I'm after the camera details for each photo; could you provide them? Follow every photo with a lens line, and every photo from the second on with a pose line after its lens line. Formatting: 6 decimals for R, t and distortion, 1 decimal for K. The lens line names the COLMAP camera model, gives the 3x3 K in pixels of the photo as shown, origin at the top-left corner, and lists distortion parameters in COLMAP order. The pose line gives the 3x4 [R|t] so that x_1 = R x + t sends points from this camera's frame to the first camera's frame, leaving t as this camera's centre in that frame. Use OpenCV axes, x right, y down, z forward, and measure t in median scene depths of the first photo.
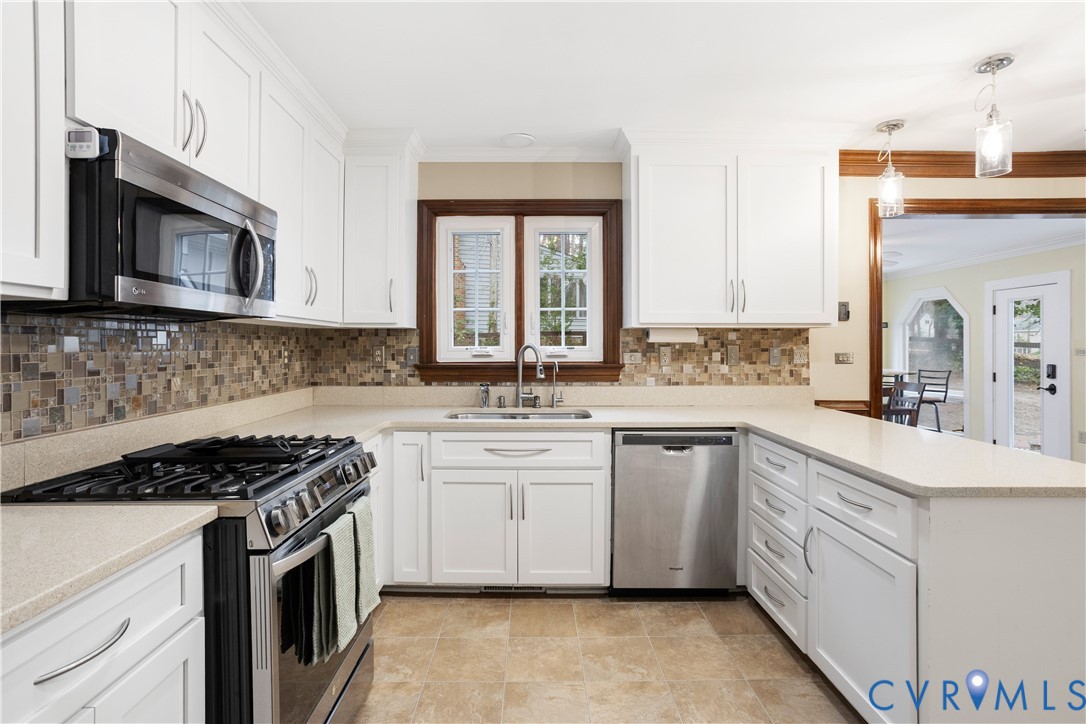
lens RADIAL K [[535.7, 0, 525.9], [0, 535.7, 349.0], [0, 0, 1]] dist [-0.041003, 0.024242]
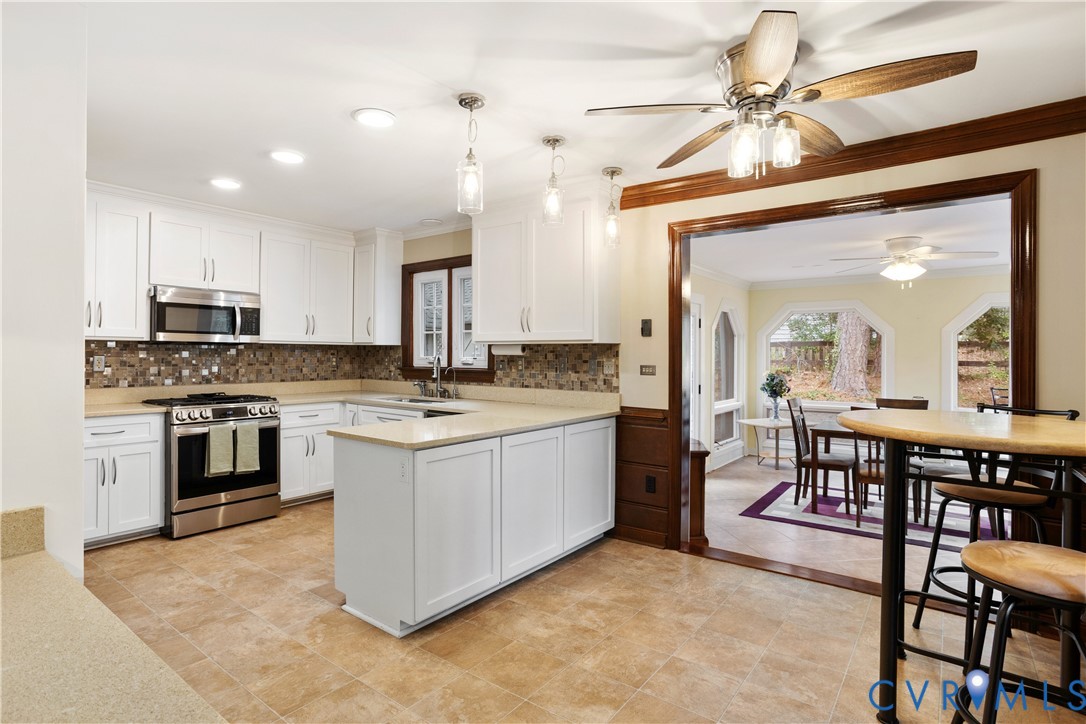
lens RADIAL K [[558.9, 0, 525.4], [0, 558.9, 349.3], [0, 0, 1]] dist [-0.028431, 0.012626]
pose [[0.778554, 0.000682, -0.627577, 1.271600], [-0.011270, 0.999853, -0.012894, -0.009537], [0.627476, 0.017111, 0.778448, -0.081290]]
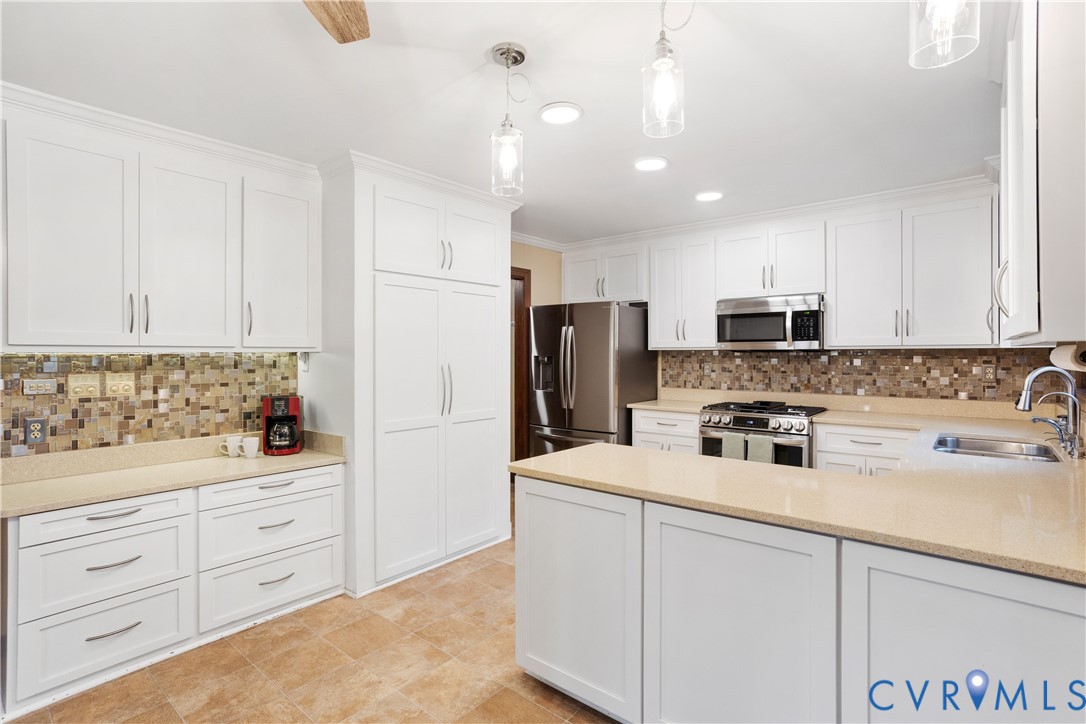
lens RADIAL K [[535.7, 0, 526.6], [0, 535.7, 351.7], [0, 0, 1]] dist [-0.041003, 0.024242]
pose [[-0.665759, 0.003300, -0.746160, 1.145626], [0.001152, 0.999994, 0.003395, -0.038861], [0.746166, 0.001401, -0.665758, 1.019101]]
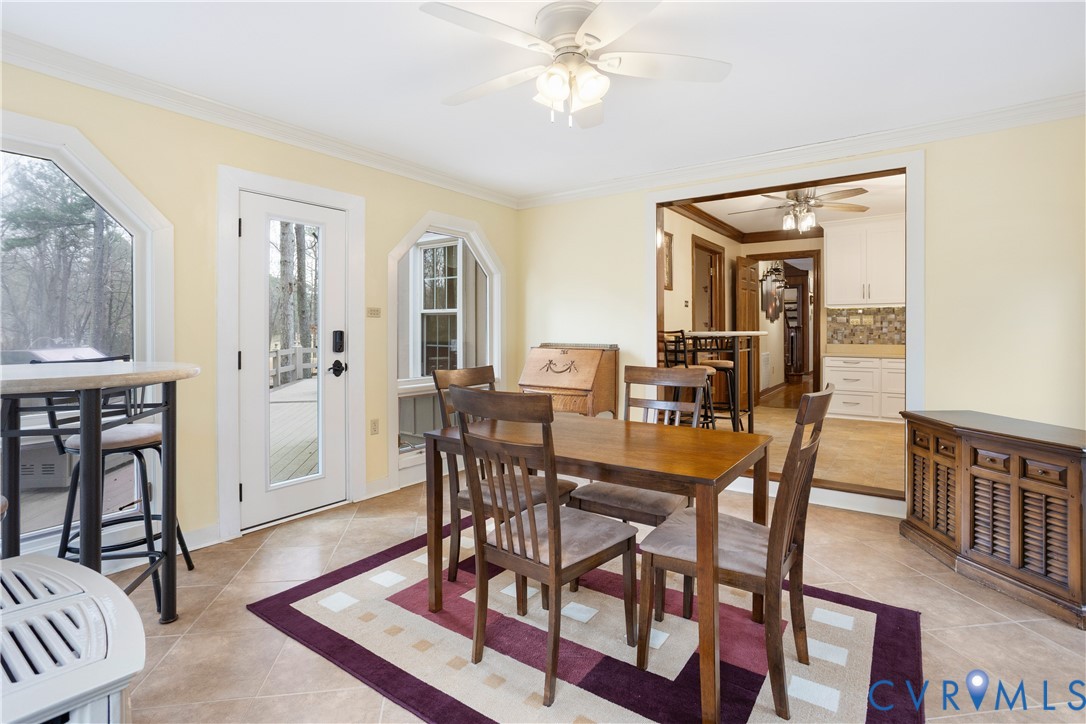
lens RADIAL K [[535.7, 0, 537.9], [0, 535.7, 333.6], [0, 0, 1]] dist [-0.041003, 0.024242]
pose [[-0.797719, 0.002056, 0.603026, 0.716038], [0.005371, 0.999979, 0.003696, 0.057400], [-0.603005, 0.006187, -0.797713, 2.492479]]
